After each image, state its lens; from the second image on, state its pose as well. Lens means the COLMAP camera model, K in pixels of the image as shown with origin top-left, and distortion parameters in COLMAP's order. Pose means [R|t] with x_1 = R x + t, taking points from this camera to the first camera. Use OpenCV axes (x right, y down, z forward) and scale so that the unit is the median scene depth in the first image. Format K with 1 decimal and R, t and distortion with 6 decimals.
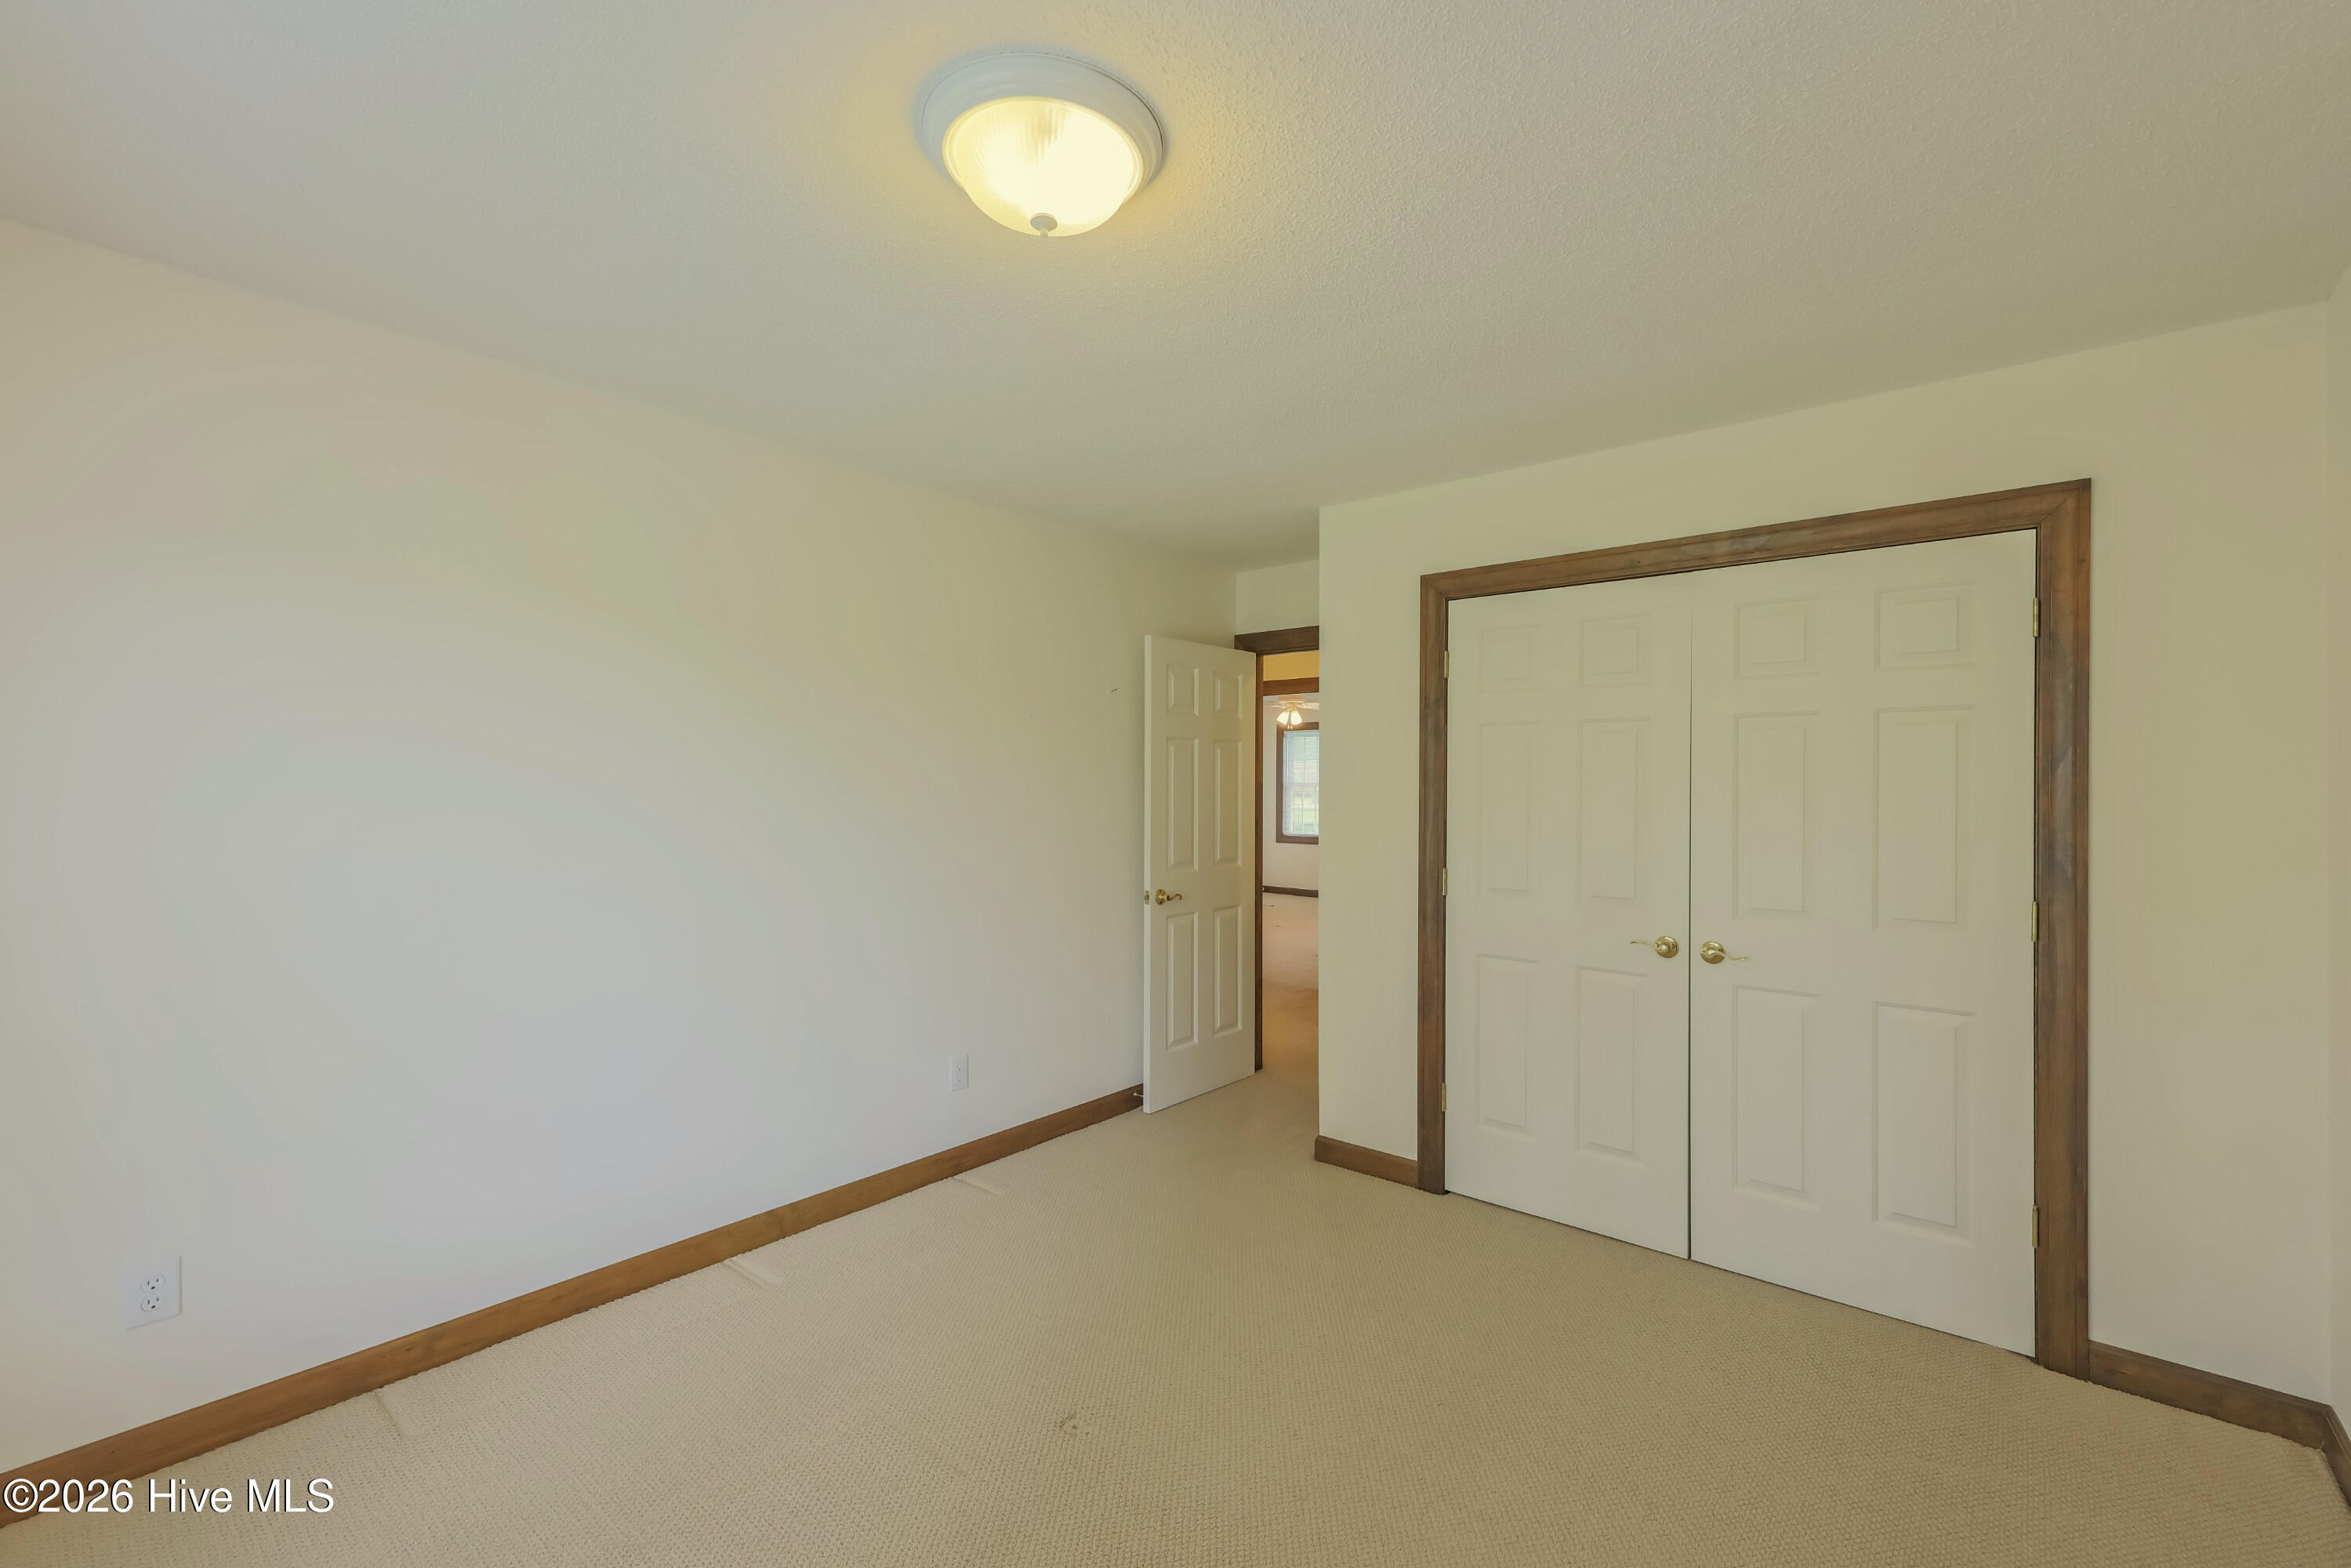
lens RADIAL K [[988.9, 0, 1161.7], [0, 988.9, 785.9], [0, 0, 1]] dist [-0.007007, 0.001710]
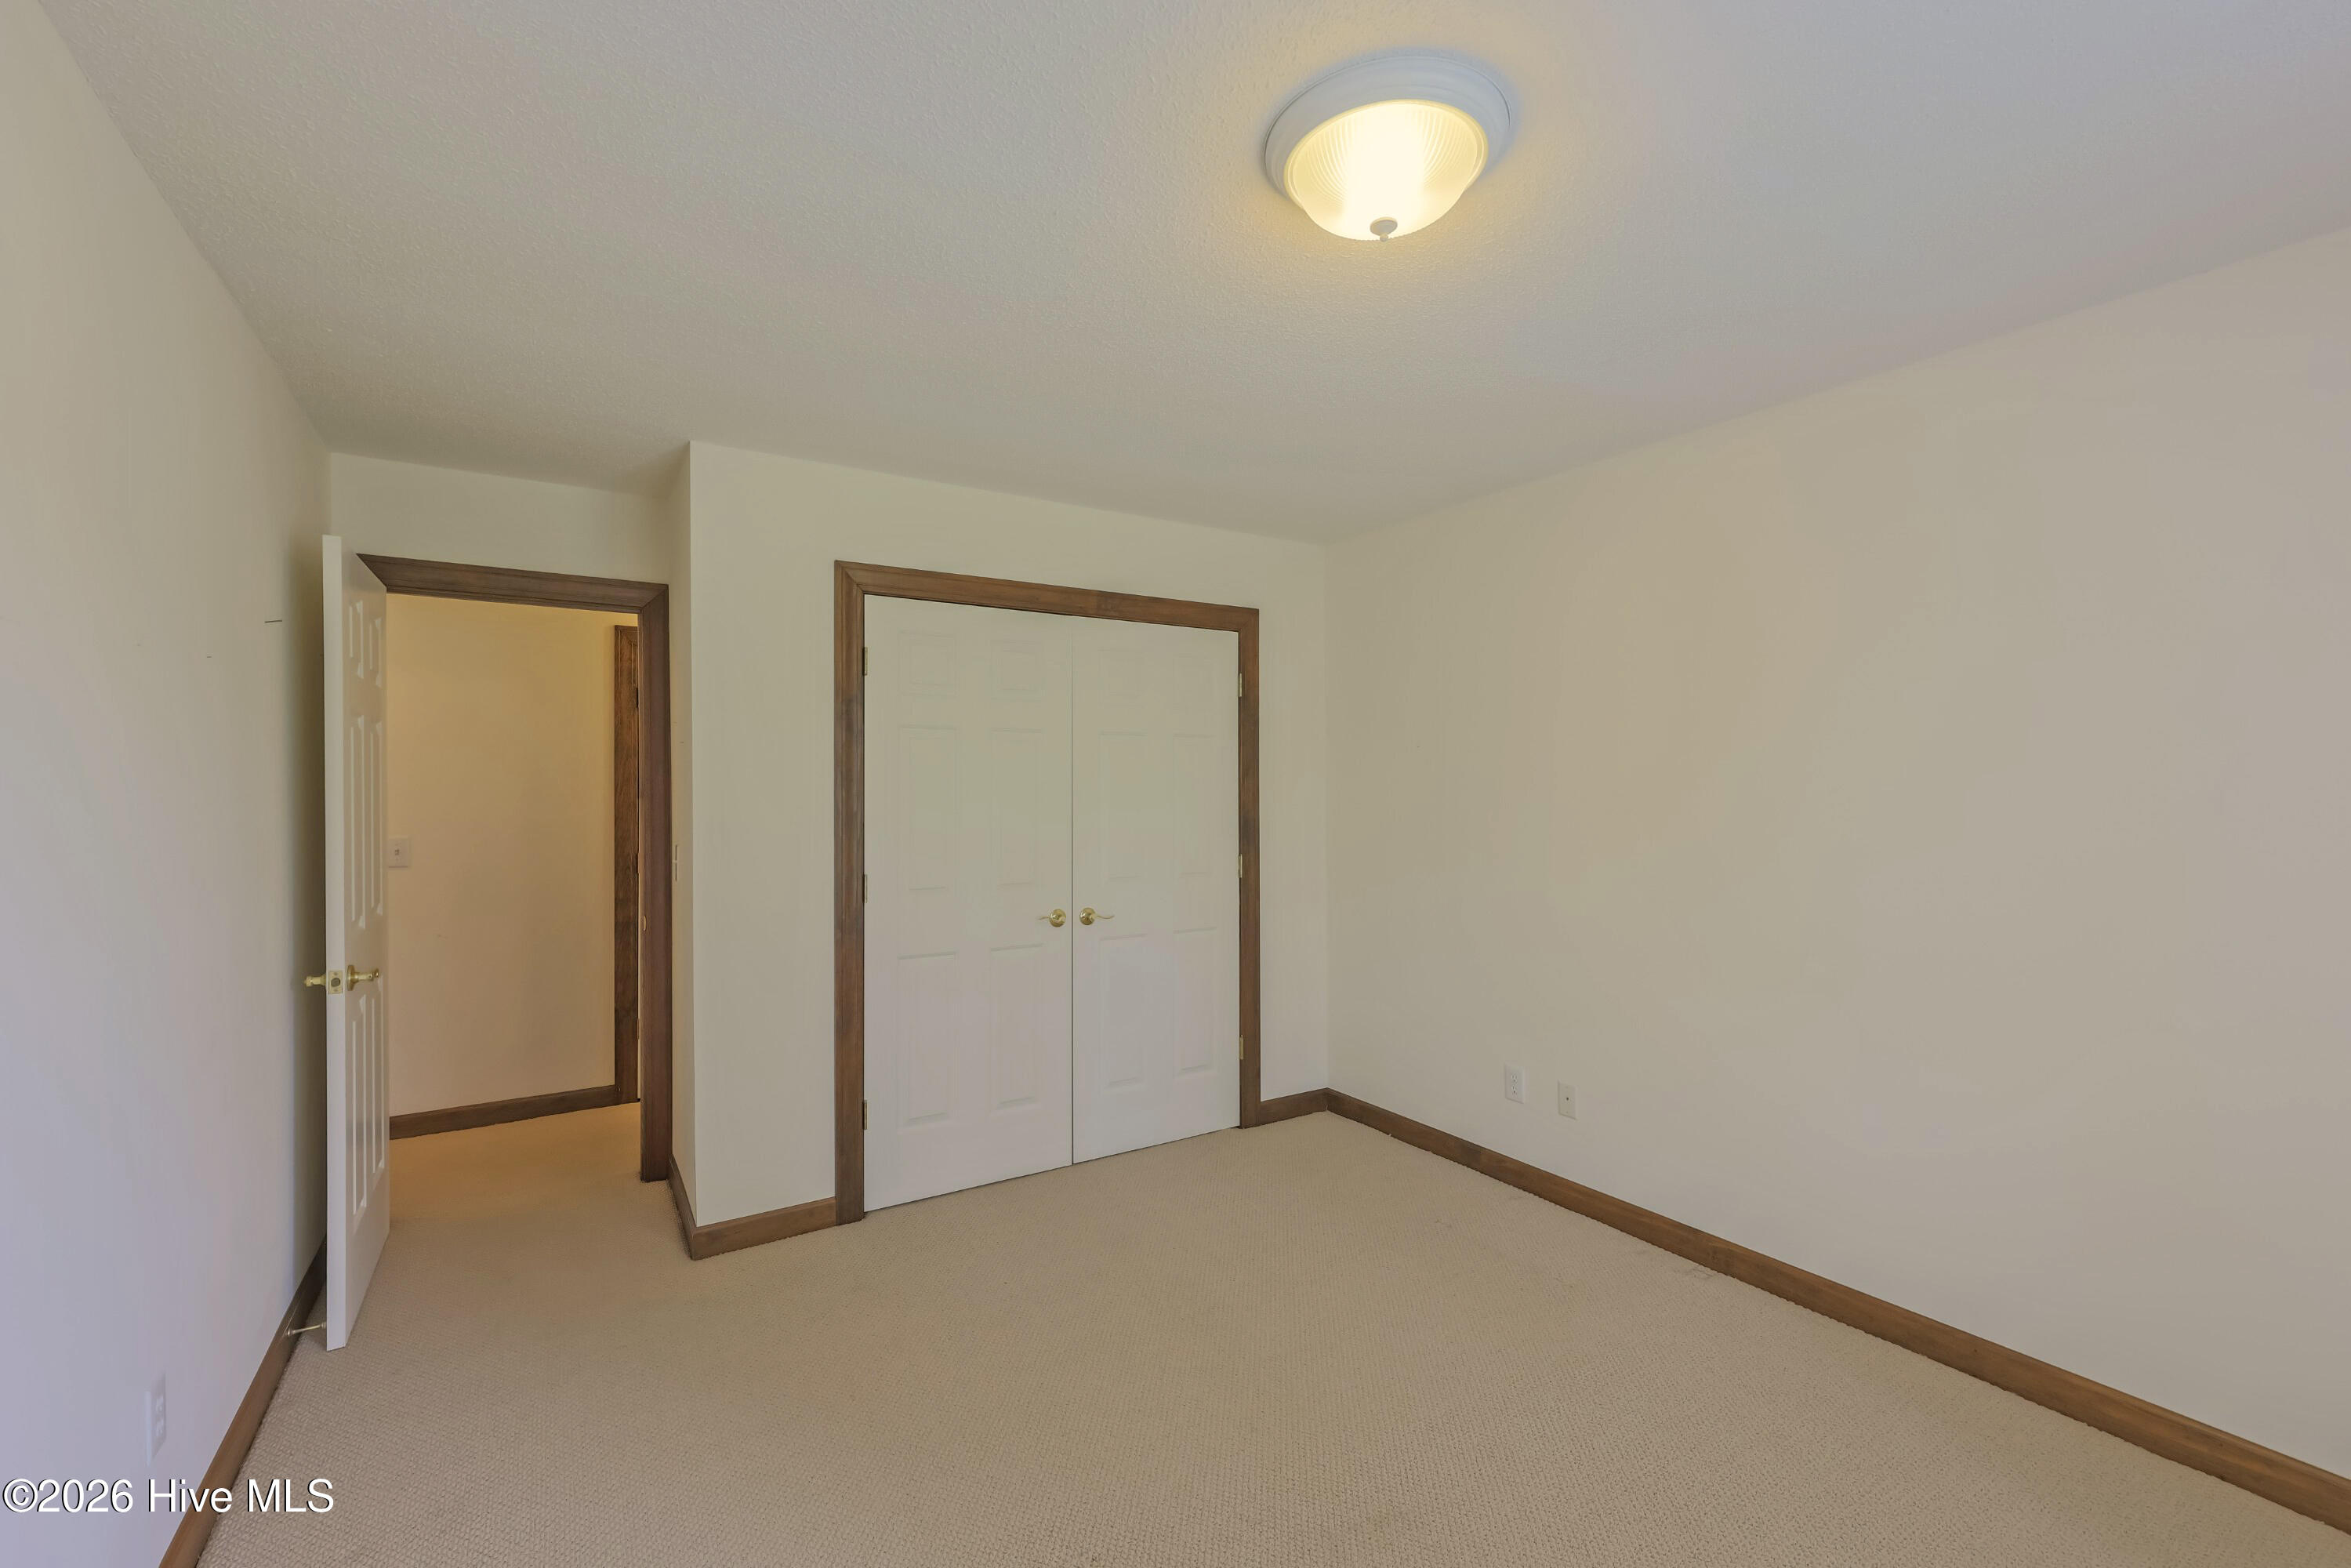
lens RADIAL K [[988.9, 0, 1140.3], [0, 988.9, 794.3], [0, 0, 1]] dist [-0.007007, 0.001710]
pose [[0.293475, -0.011102, 0.955902, -0.544931], [0.008235, 0.999925, 0.009085, -0.000089], [-0.955931, 0.005206, 0.293545, 0.469148]]
